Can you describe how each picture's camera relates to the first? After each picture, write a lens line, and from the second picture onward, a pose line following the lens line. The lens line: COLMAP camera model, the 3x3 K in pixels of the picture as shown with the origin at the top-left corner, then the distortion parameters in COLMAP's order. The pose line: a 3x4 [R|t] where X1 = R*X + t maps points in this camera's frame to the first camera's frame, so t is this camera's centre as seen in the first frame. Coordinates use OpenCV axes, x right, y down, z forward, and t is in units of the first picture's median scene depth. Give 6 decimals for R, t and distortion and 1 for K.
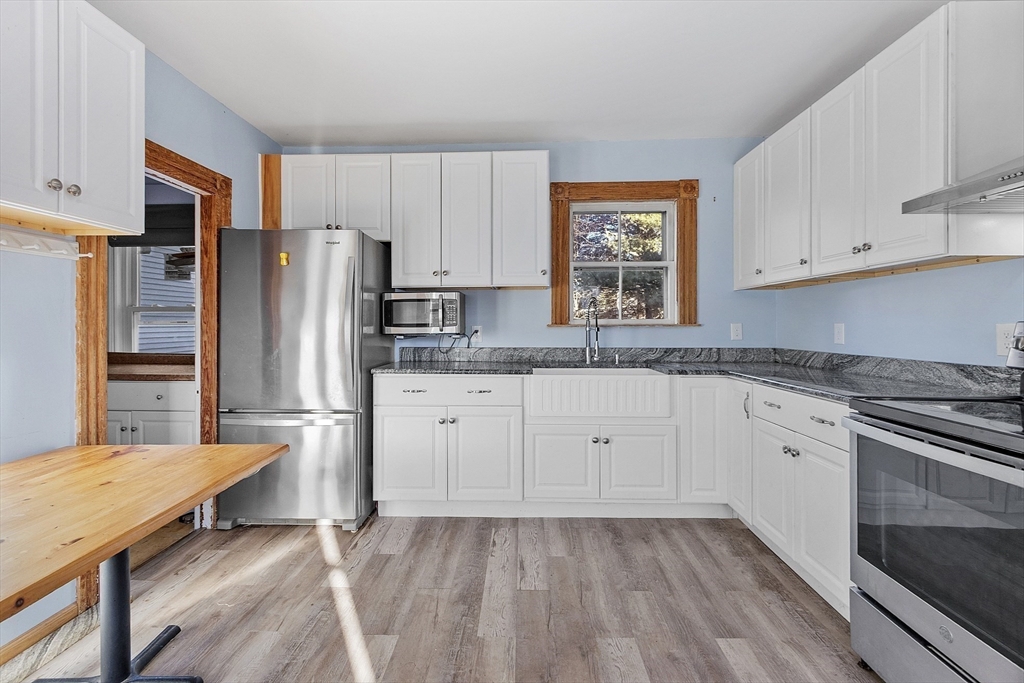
lens RADIAL K [[452.1, 0, 507.5], [0, 452.1, 321.8], [0, 0, 1]] dist [0.000326, -0.000776]
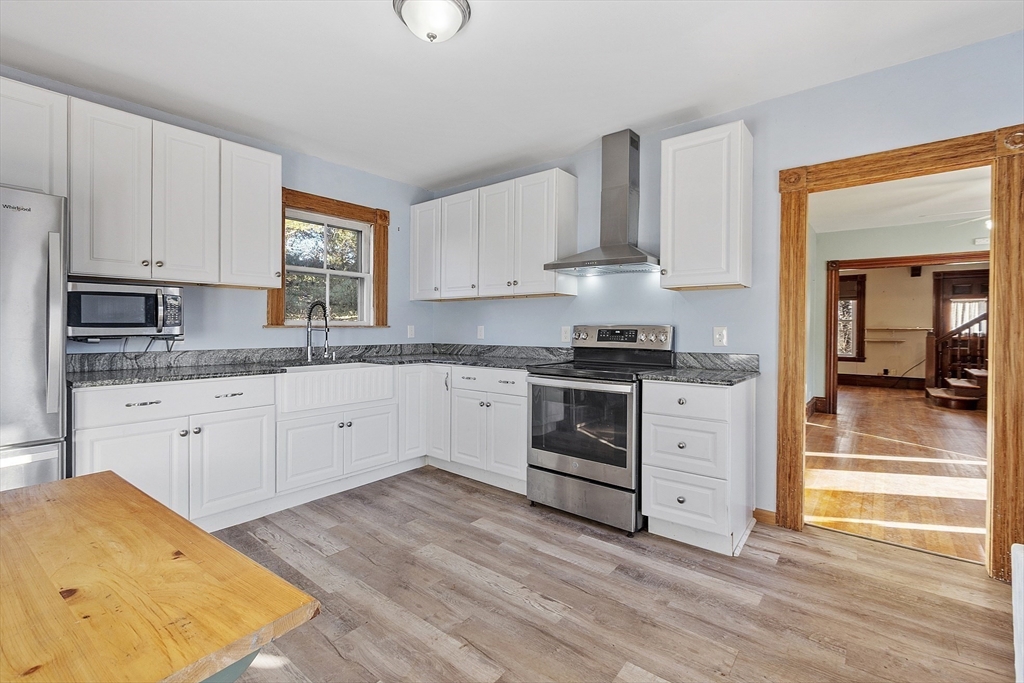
lens RADIAL K [[452.1, 0, 505.0], [0, 452.1, 329.0], [0, 0, 1]] dist [0.000326, -0.000776]
pose [[0.609687, 0.000651, 0.792642, -0.448726], [-0.010561, 0.999918, 0.007302, 0.001537], [-0.792572, -0.012823, 0.609644, -0.036297]]
